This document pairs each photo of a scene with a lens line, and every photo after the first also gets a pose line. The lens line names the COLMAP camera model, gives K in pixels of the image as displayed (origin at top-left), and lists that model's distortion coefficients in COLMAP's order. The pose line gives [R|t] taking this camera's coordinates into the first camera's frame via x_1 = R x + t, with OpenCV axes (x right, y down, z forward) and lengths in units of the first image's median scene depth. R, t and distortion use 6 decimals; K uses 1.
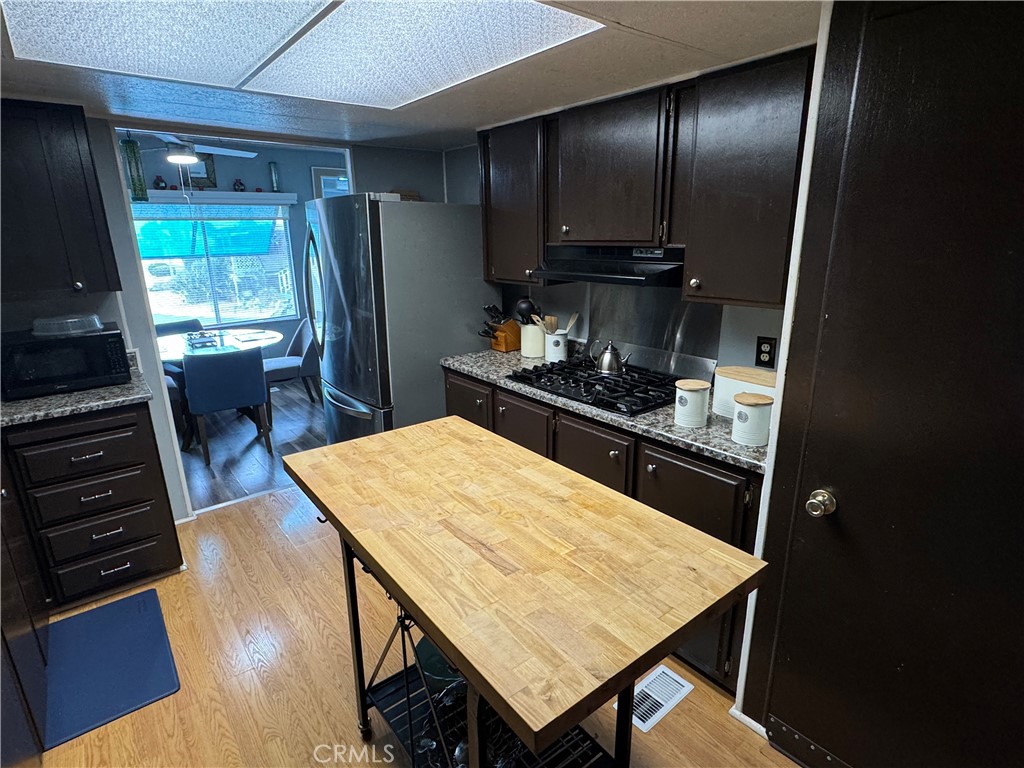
lens RADIAL K [[543.7, 0, 510.2], [0, 543.7, 389.5], [0, 0, 1]] dist [-0.013661, 0.000107]
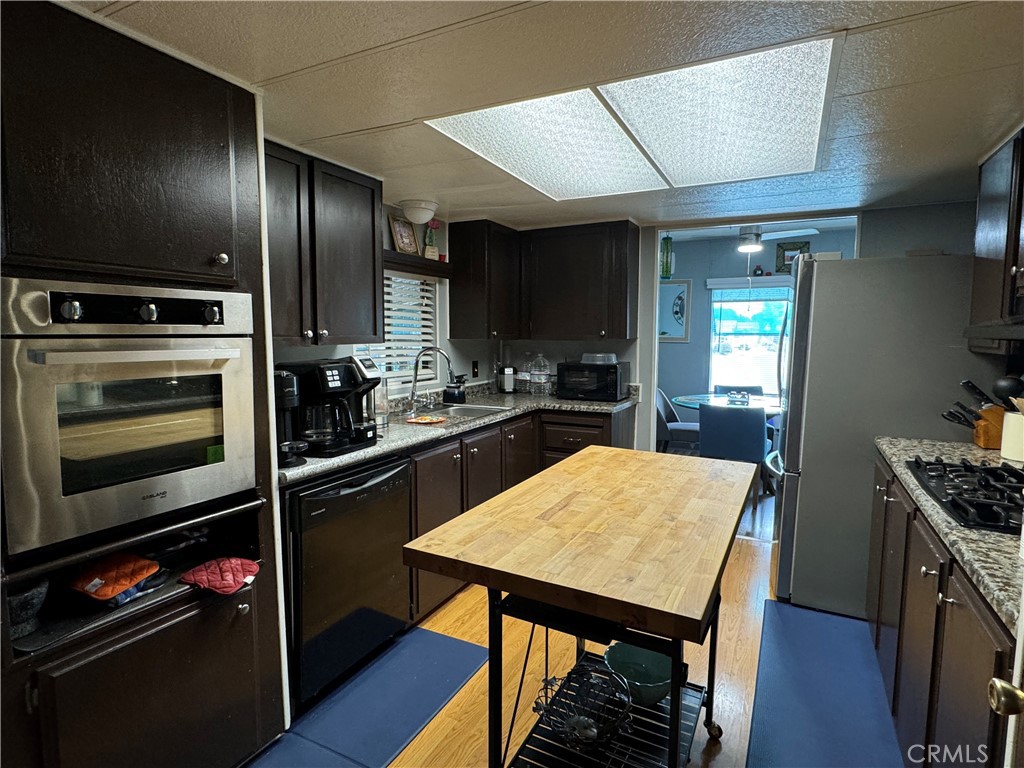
lens RADIAL K [[543.7, 0, 510.0], [0, 543.7, 391.2], [0, 0, 1]] dist [-0.013661, 0.000107]
pose [[0.395398, 0.112283, -0.911621, 0.580859], [-0.261795, 0.965109, 0.005322, 0.031192], [0.880411, 0.236554, 0.410997, 0.178507]]
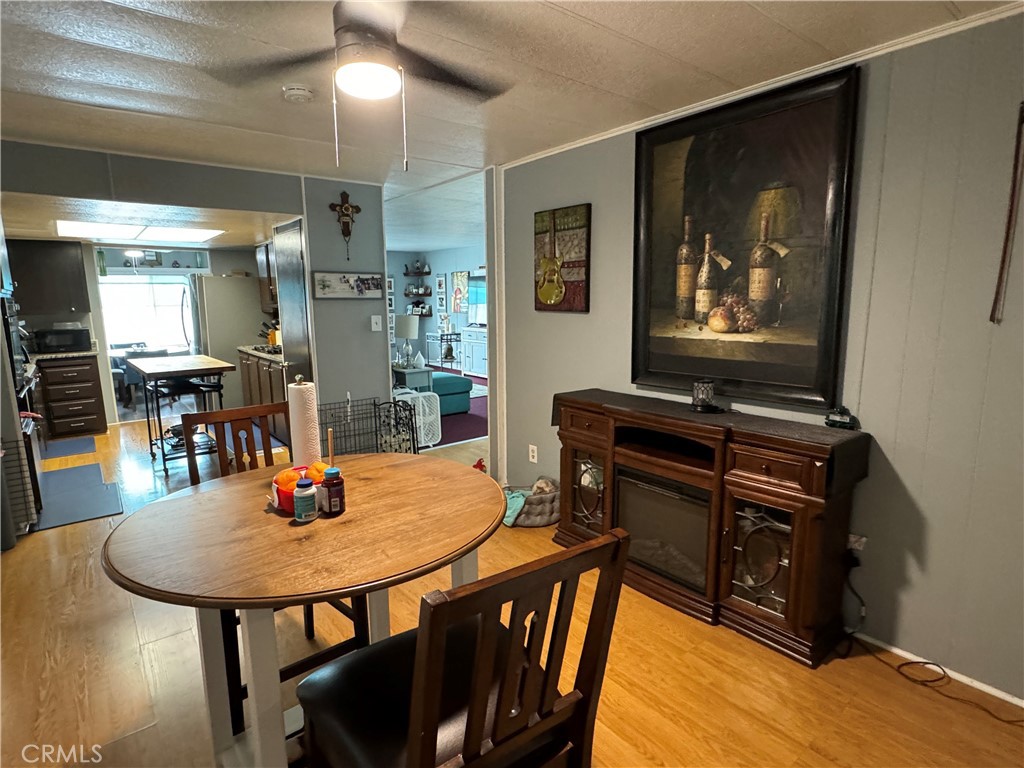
lens RADIAL K [[543.7, 0, 513.3], [0, 543.7, 385.8], [0, 0, 1]] dist [-0.013661, 0.000107]
pose [[0.999999, 0.001011, 0.000786, 1.387866], [-0.000915, 0.993417, -0.114549, 0.493449], [-0.000896, 0.114548, 0.993417, -1.618165]]
